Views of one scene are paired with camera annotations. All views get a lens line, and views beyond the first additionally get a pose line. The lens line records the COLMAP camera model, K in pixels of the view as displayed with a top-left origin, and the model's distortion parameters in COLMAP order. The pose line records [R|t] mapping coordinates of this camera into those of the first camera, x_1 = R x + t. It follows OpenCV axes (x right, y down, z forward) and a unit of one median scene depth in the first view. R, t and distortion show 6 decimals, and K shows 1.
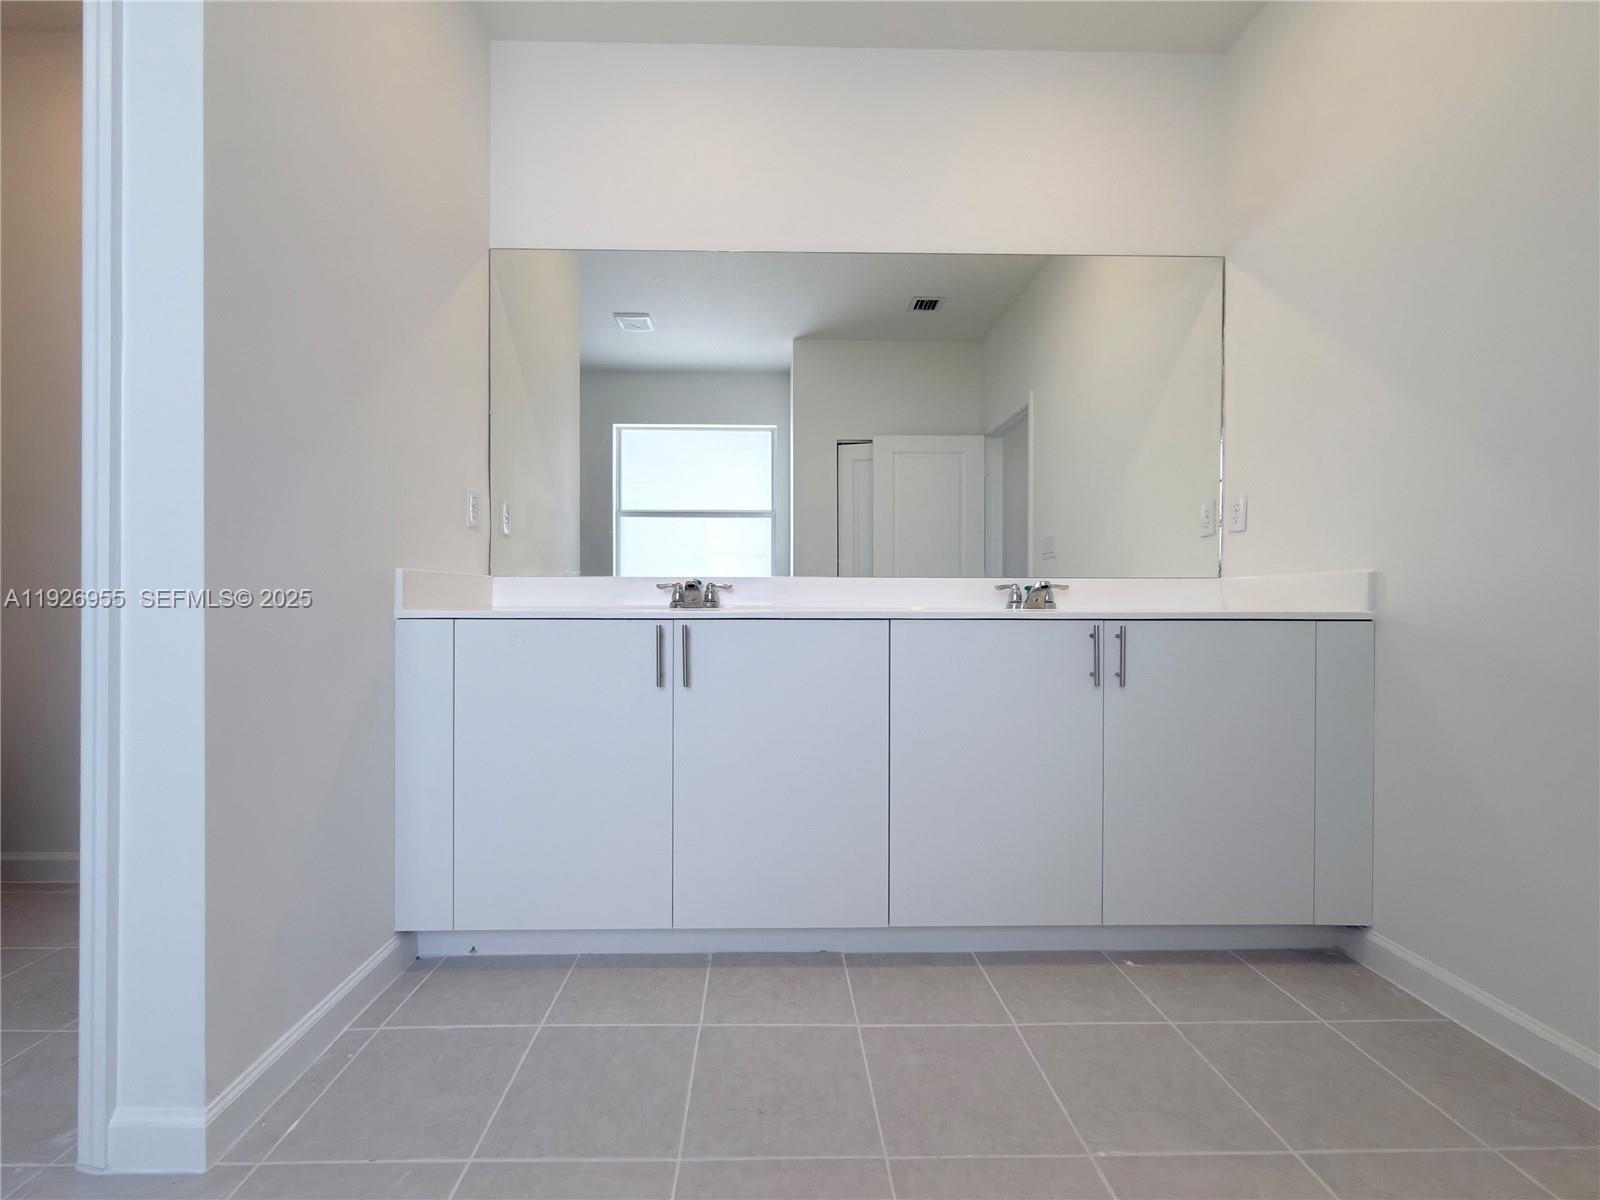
lens RADIAL K [[661.9, 0, 790.0], [0, 661.9, 606.4], [0, 0, 1]] dist [-0.000202, -0.000026]
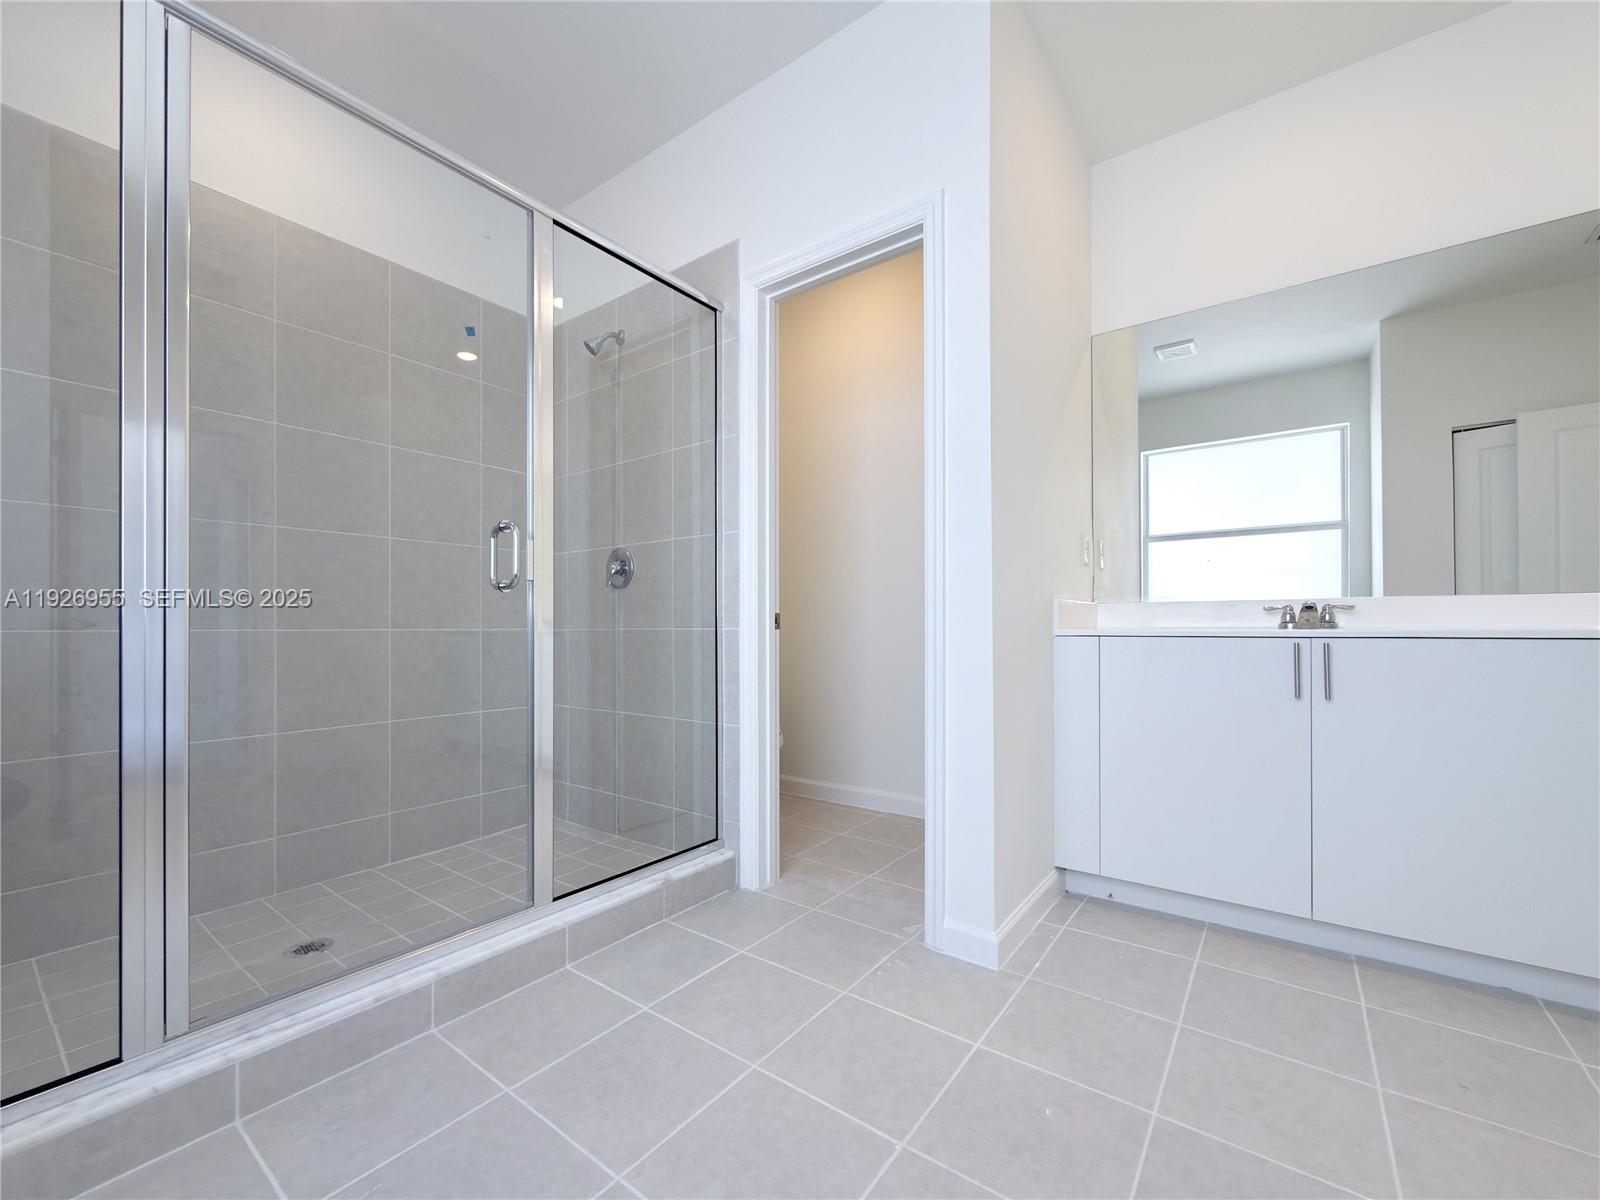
lens RADIAL K [[661.9, 0, 798.1], [0, 661.9, 624.0], [0, 0, 1]] dist [-0.000202, -0.000026]
pose [[0.787252, -0.005755, -0.616605, -0.162217], [-0.002364, 0.999921, -0.012350, 0.012018], [0.616627, 0.011180, 0.787176, -0.379193]]
